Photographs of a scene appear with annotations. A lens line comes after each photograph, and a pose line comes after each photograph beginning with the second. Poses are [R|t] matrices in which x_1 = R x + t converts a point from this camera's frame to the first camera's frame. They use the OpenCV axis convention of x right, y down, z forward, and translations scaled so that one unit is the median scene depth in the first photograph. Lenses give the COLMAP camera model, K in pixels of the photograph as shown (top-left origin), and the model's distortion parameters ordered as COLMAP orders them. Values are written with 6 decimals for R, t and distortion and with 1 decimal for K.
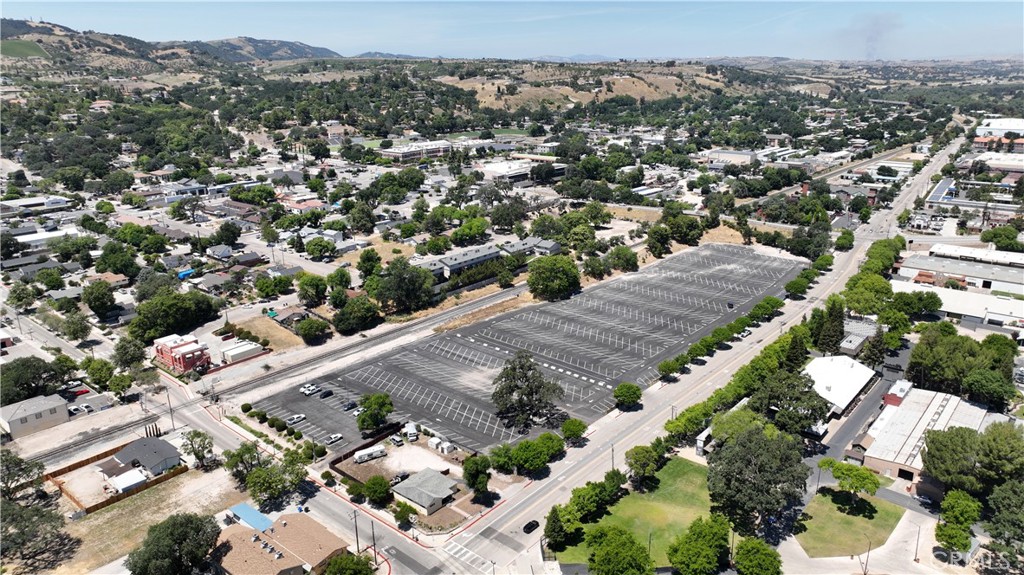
lens RADIAL K [[725.4, 0, 517.9], [0, 725.4, 285.4], [0, 0, 1]] dist [0.007330, 0.009706]
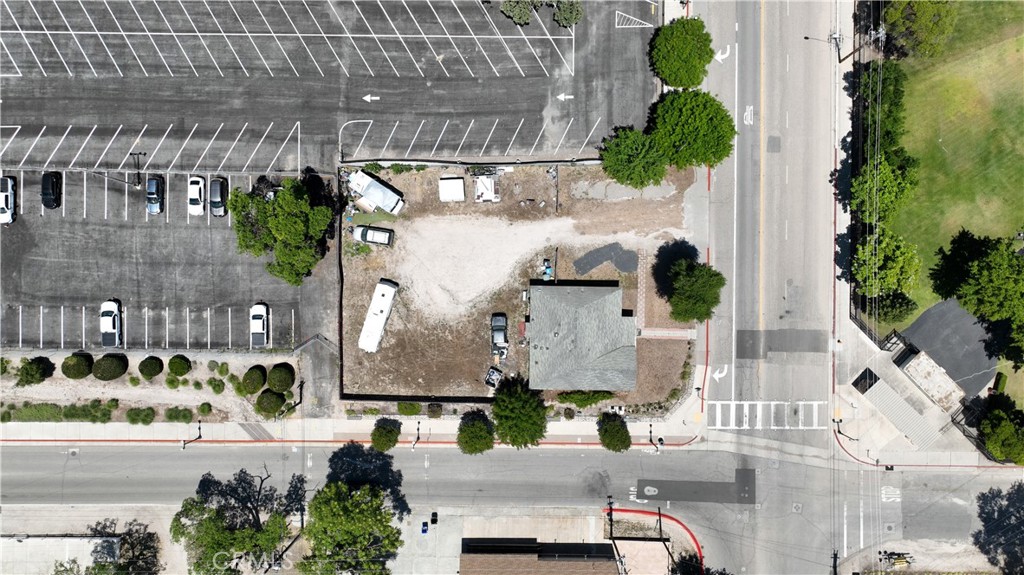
lens RADIAL K [[755.0, 0, 512.0], [0, 755.0, 287.5], [0, 0, 1]] dist [0.002647, 0.036609]
pose [[0.774783, -0.632184, 0.007403, -0.122954], [0.186981, 0.240311, 0.952517, -0.190830], [-0.603945, -0.736610, 0.304396, 0.769815]]
